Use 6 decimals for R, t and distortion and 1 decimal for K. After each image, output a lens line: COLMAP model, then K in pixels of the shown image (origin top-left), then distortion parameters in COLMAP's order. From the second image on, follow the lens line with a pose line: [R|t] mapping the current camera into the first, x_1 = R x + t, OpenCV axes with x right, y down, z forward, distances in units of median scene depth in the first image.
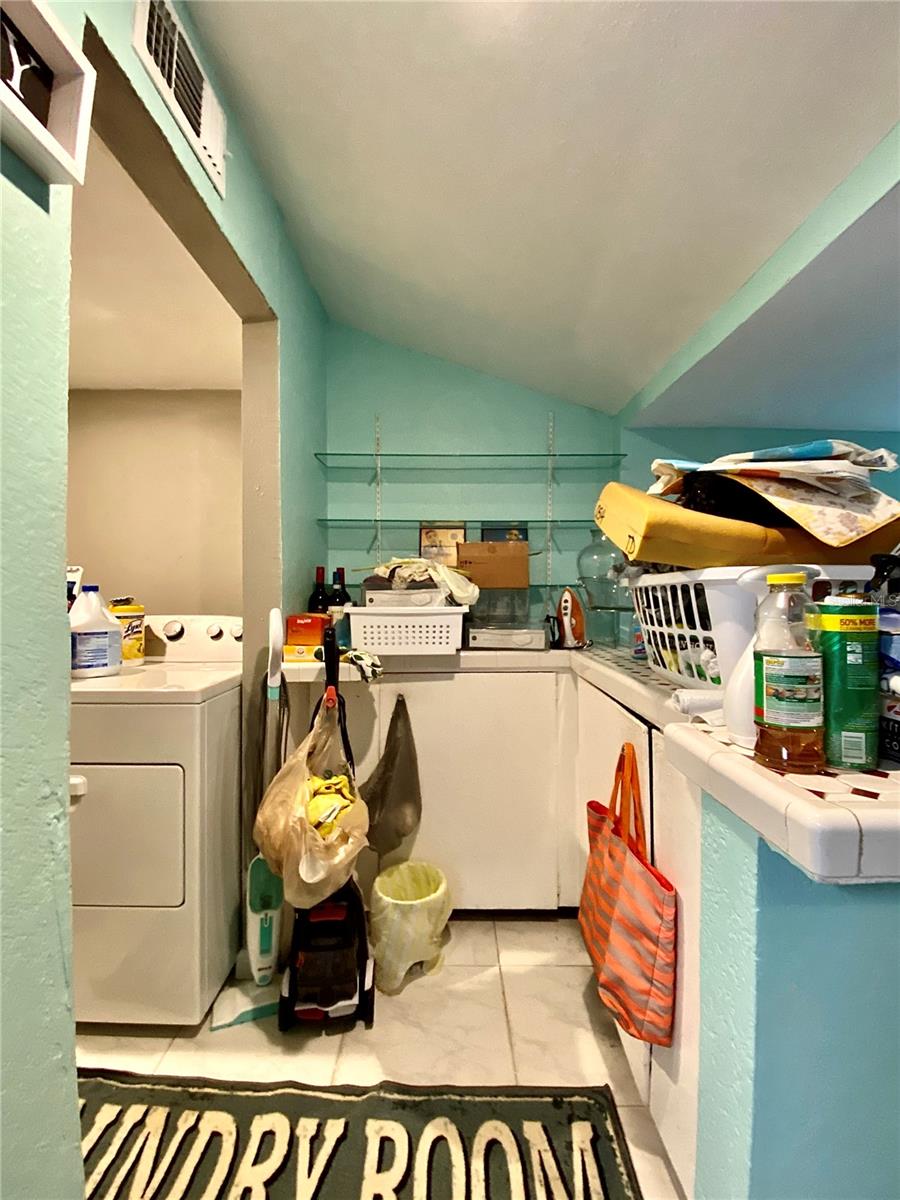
lens RADIAL K [[493.1, 0, 448.8], [0, 493.1, 583.3], [0, 0, 1]] dist [0.001911, -0.008759]
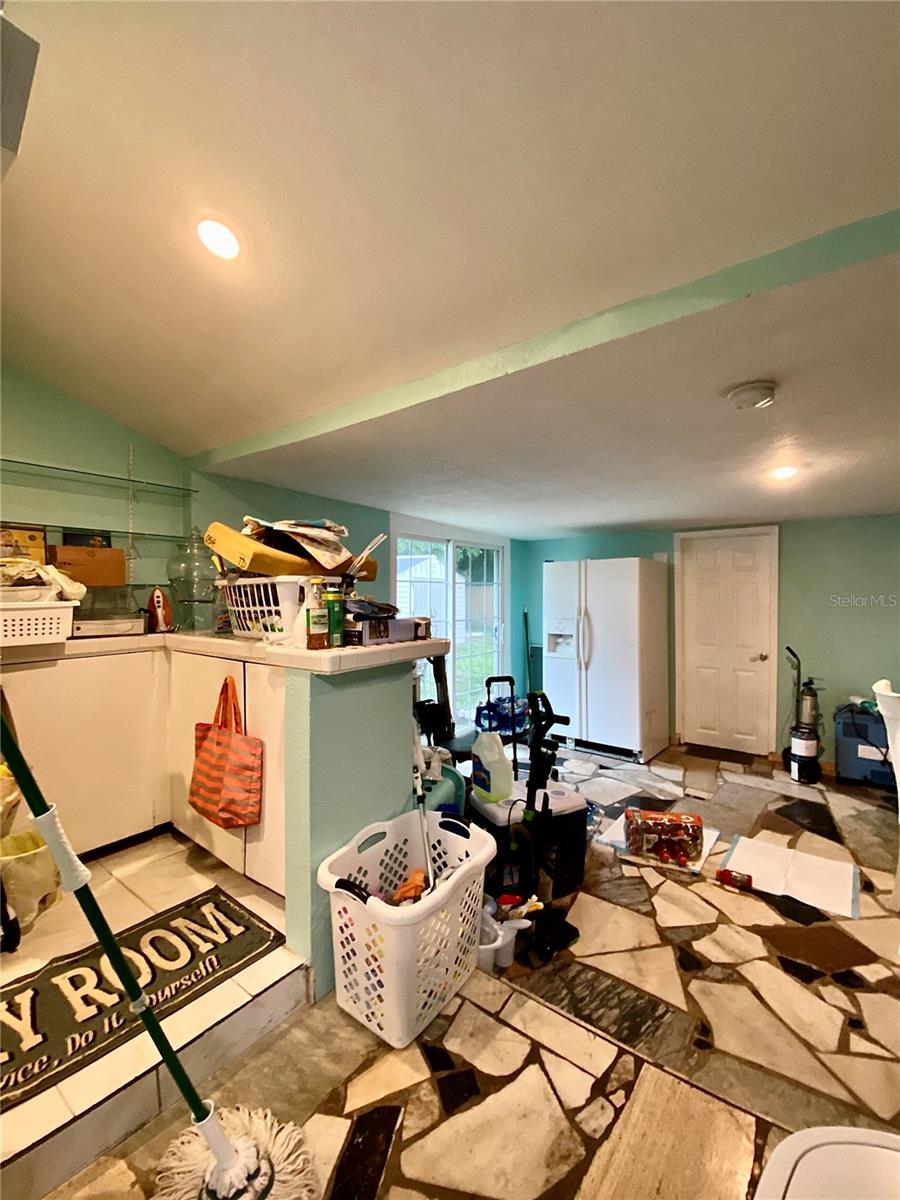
lens RADIAL K [[485.4, 0, 450.0], [0, 485.4, 600.0], [0, 0, 1]] dist [-0.000578, -0.000211]
pose [[0.583912, -0.011439, 0.811736, -0.589708], [-0.007965, 0.999772, 0.019818, 0.019880], [-0.811778, -0.018038, 0.583688, -0.646703]]
